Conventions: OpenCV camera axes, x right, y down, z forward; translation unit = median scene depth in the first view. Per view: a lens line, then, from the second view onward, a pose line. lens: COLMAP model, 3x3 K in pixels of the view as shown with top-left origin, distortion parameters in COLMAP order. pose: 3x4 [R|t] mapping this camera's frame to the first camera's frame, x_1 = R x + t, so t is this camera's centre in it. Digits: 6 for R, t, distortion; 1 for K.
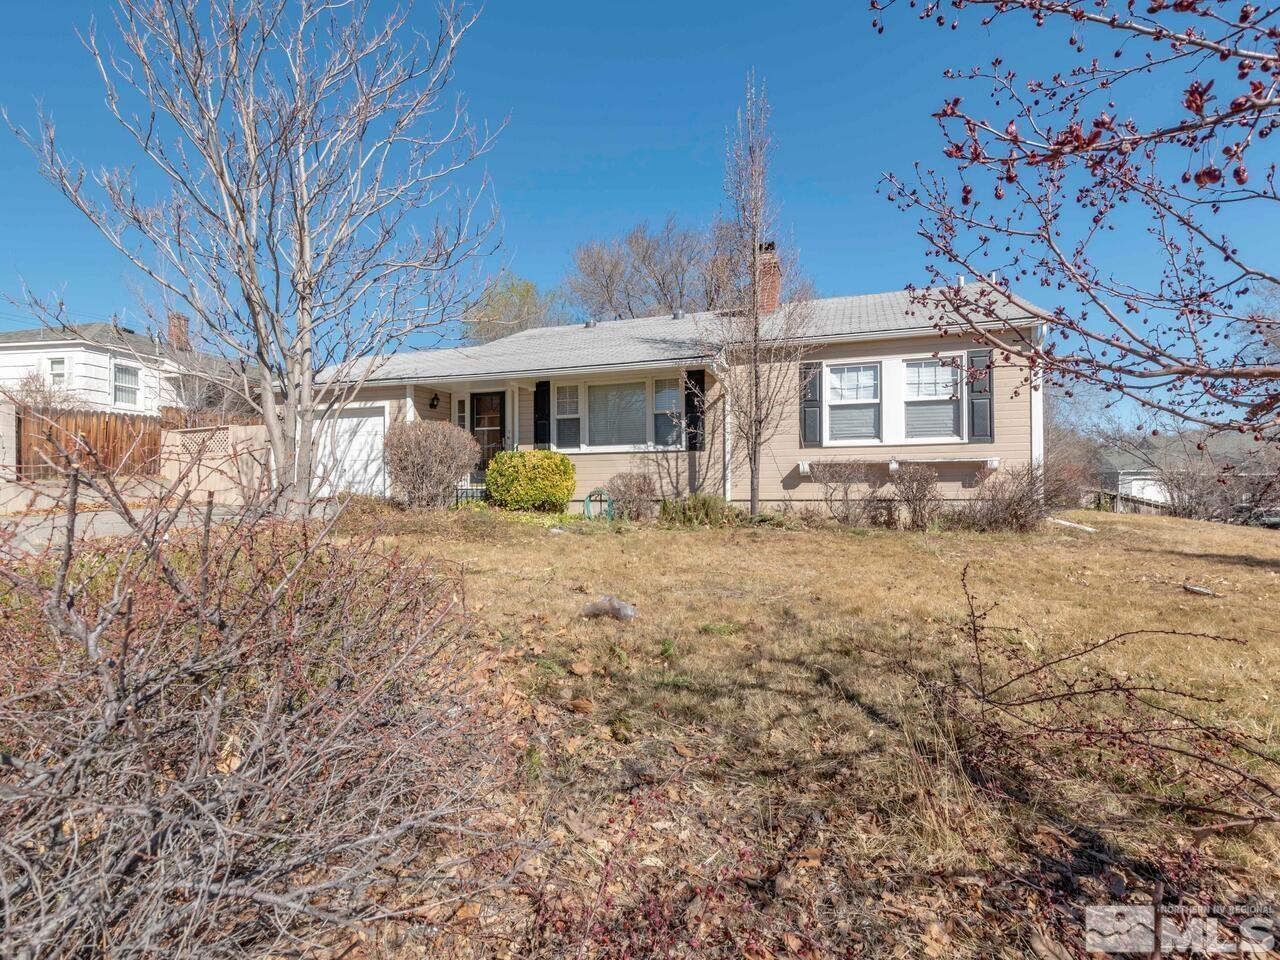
lens RADIAL K [[620.3, 0, 639.9], [0, 620.3, 482.3], [0, 0, 1]] dist [-0.003162, -0.000350]
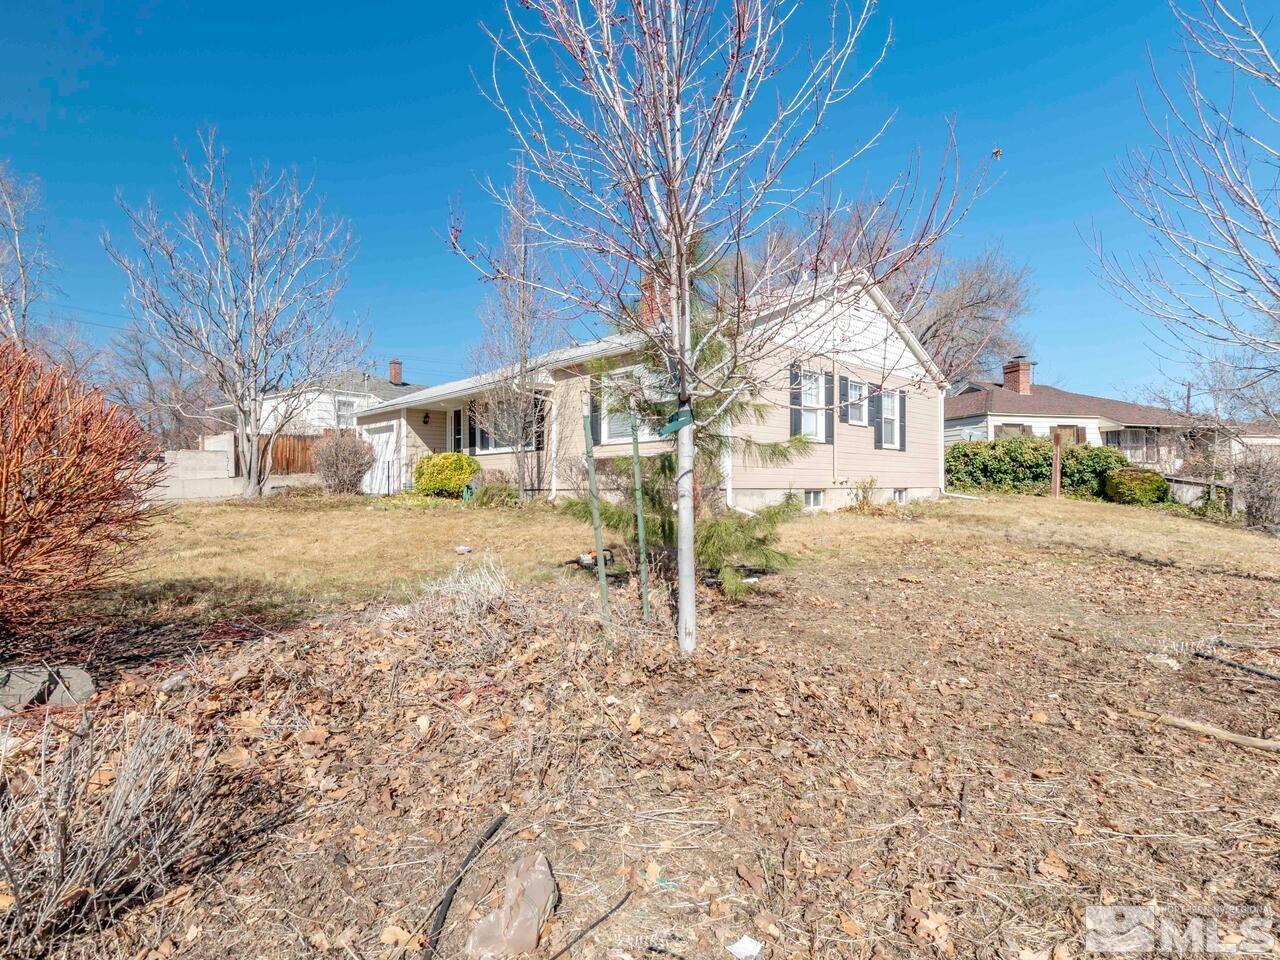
lens RADIAL K [[620.3, 0, 640.4], [0, 620.3, 481.4], [0, 0, 1]] dist [-0.003162, -0.000350]
pose [[0.889703, -0.002113, -0.456534, 0.780239], [0.004853, 0.999977, 0.004831, 0.007075], [0.456513, -0.006514, 0.889693, -0.025556]]
